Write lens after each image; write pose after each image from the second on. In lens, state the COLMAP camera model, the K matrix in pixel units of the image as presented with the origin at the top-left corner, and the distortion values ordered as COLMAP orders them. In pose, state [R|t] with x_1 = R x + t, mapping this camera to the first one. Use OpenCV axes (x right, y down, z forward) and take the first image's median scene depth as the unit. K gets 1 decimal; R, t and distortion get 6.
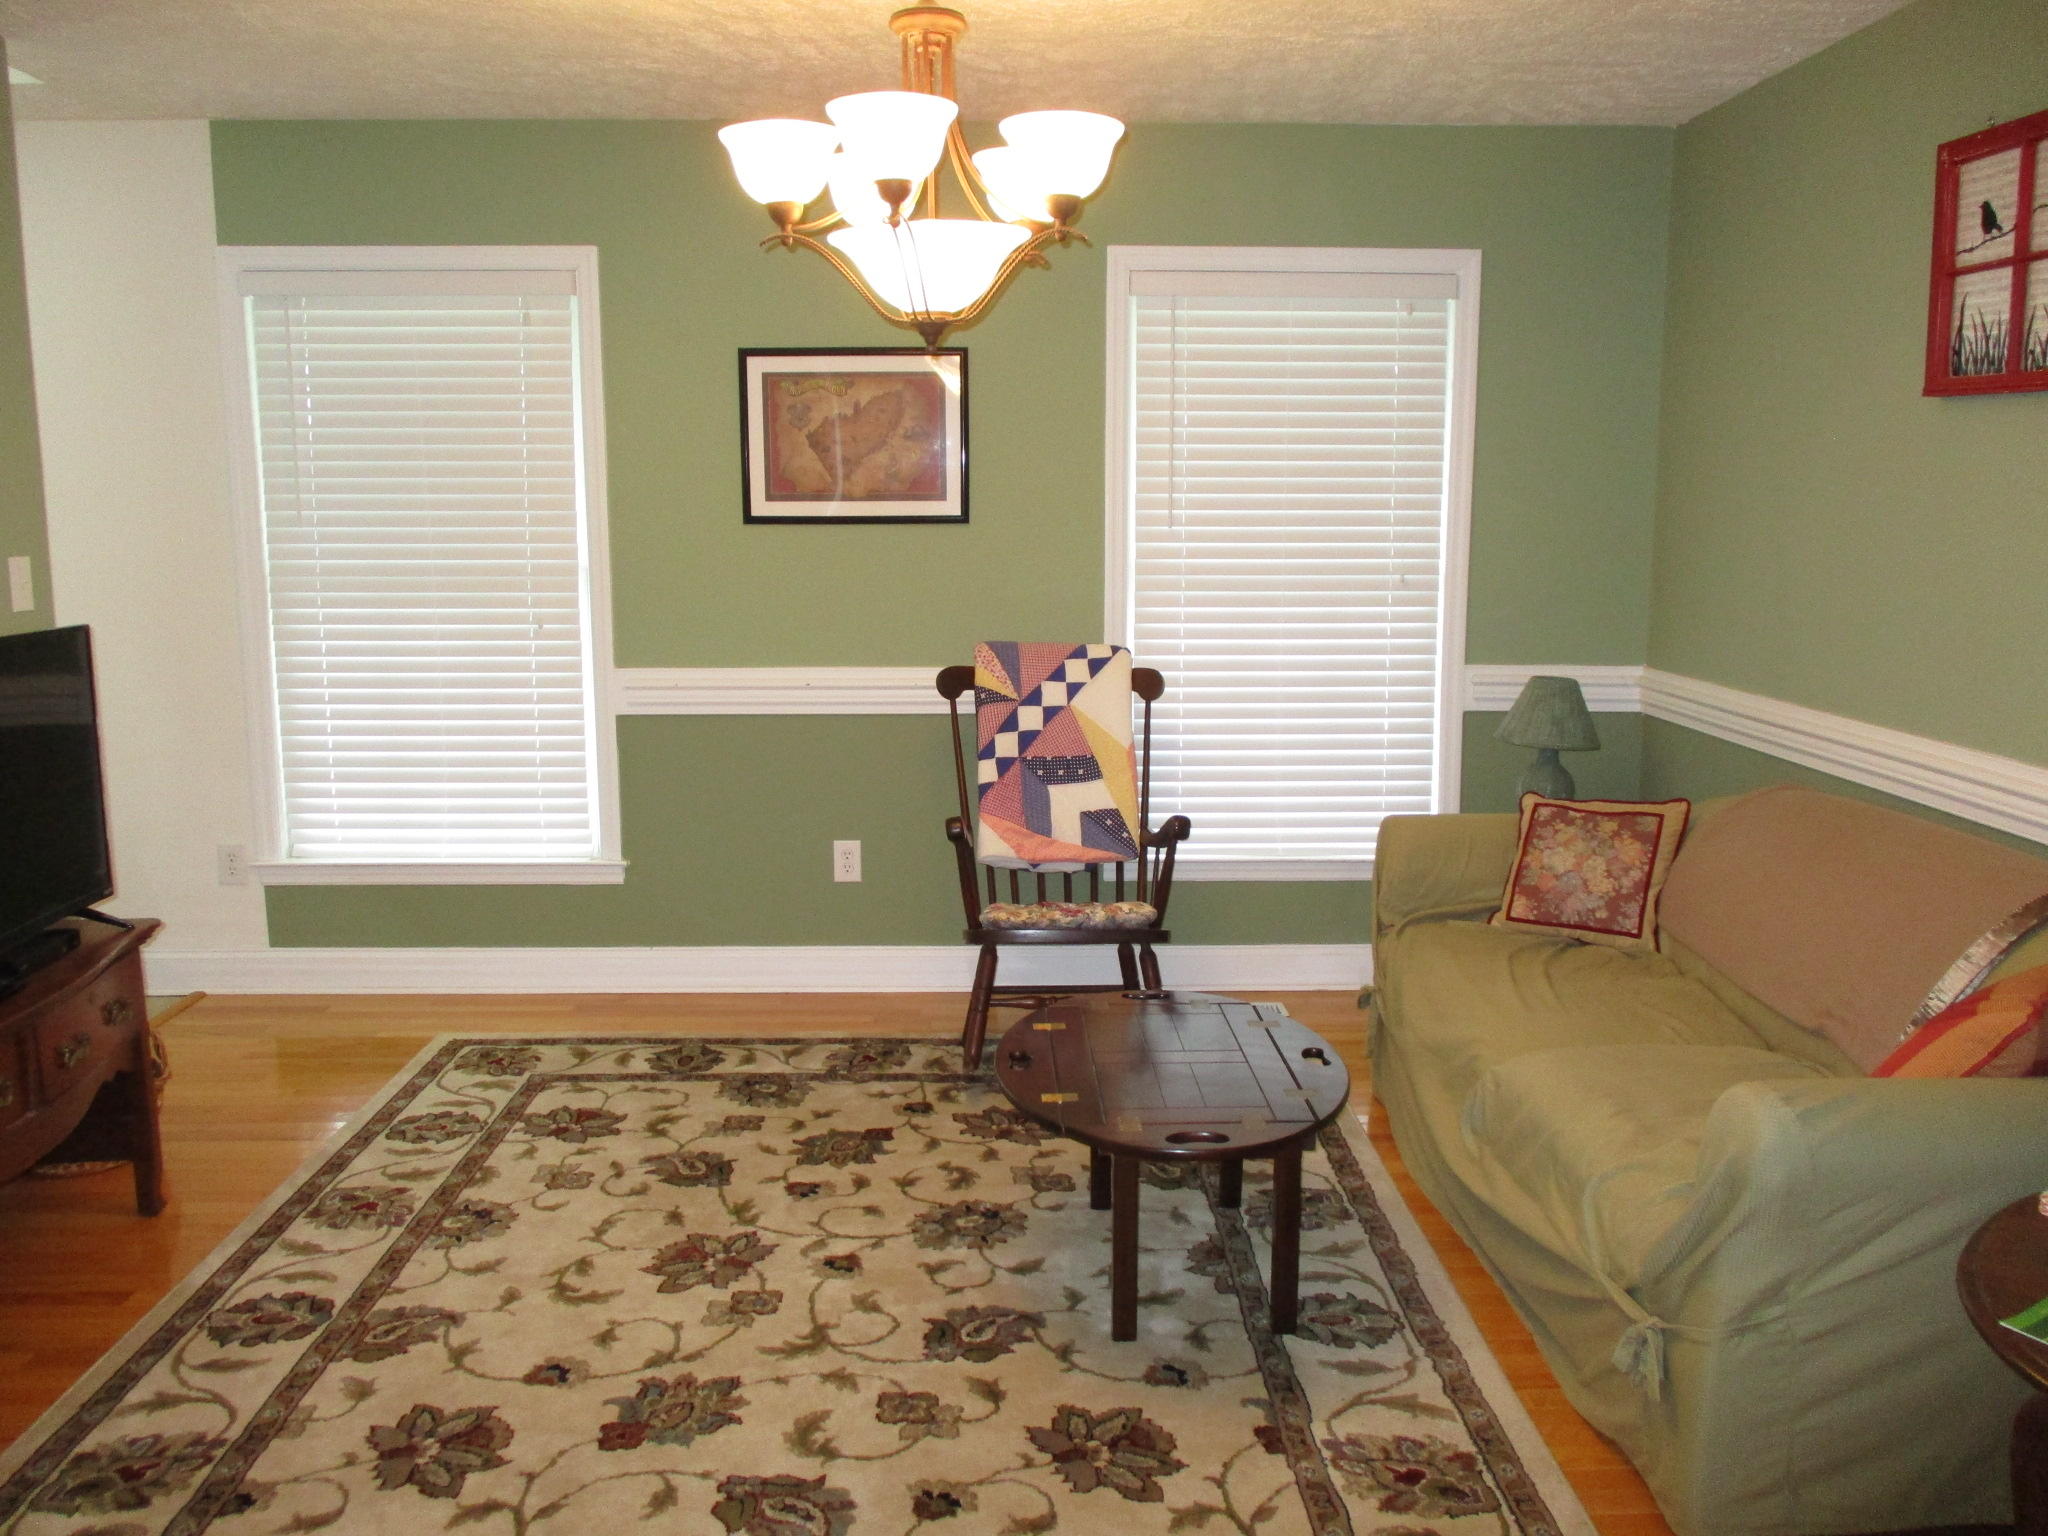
lens RADIAL K [[1714.5, 0, 1011.3], [0, 1714.5, 757.3], [0, 0, 1]] dist [-0.014645, 0.005012]
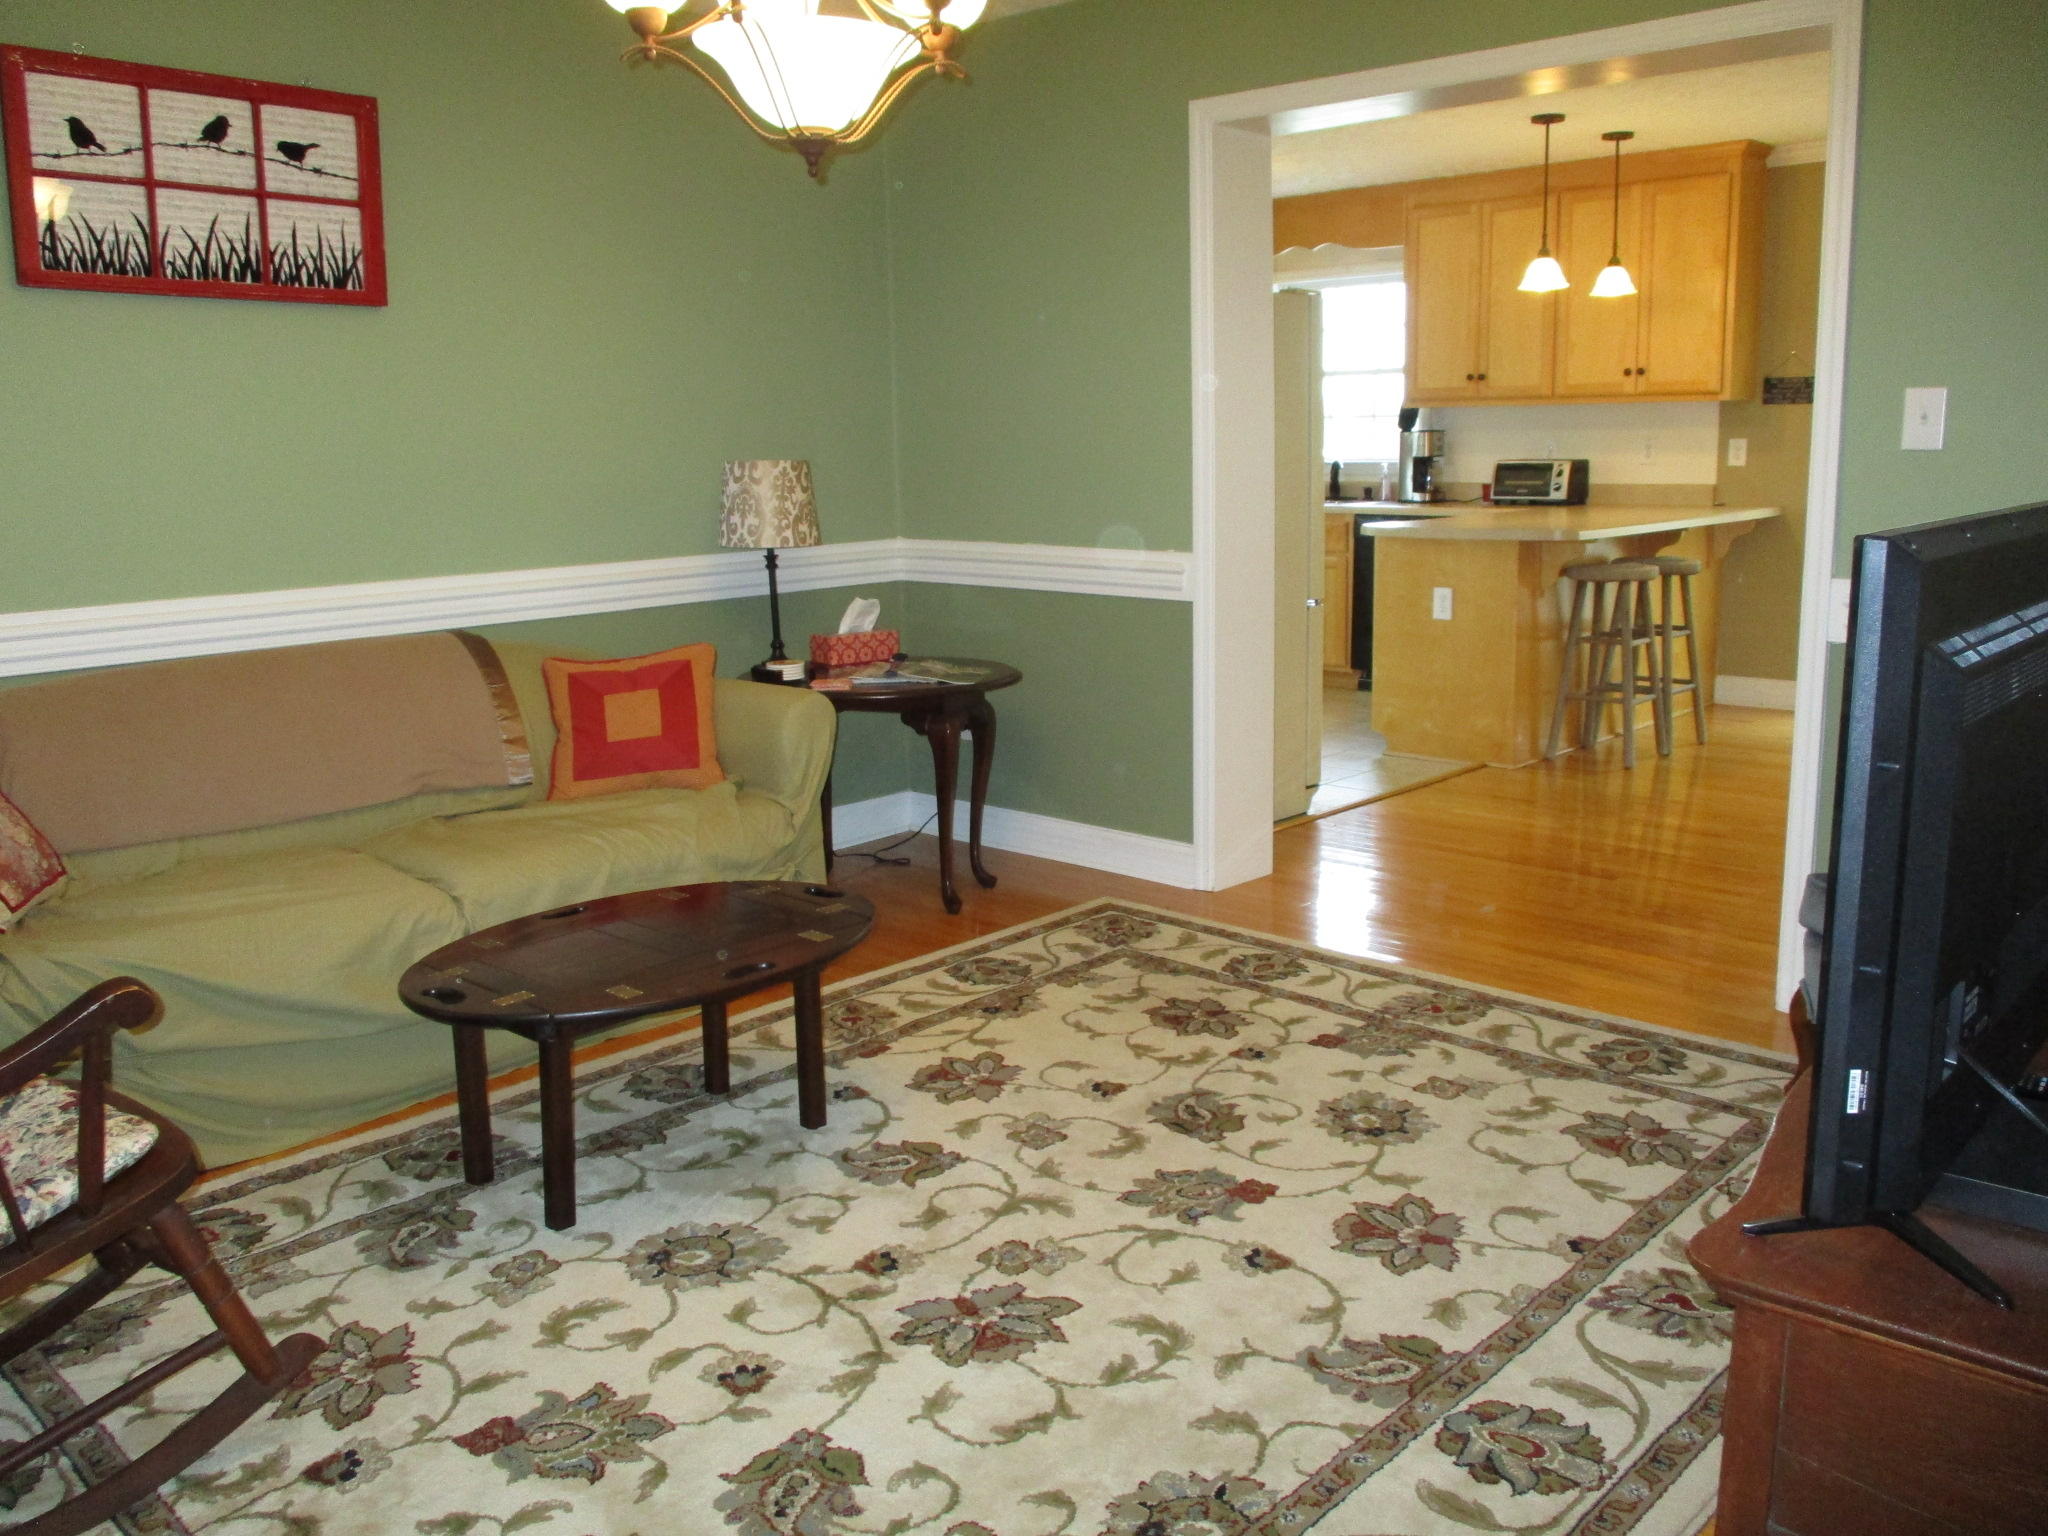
lens RADIAL K [[1714.5, 0, 1011.3], [0, 1714.5, 757.3], [0, 0, 1]] dist [-0.014645, 0.005012]
pose [[-0.715895, -0.118782, 0.688030, -0.760436], [0.120964, 0.949421, 0.289772, -0.192603], [-0.687649, 0.290673, -0.665318, 1.581783]]
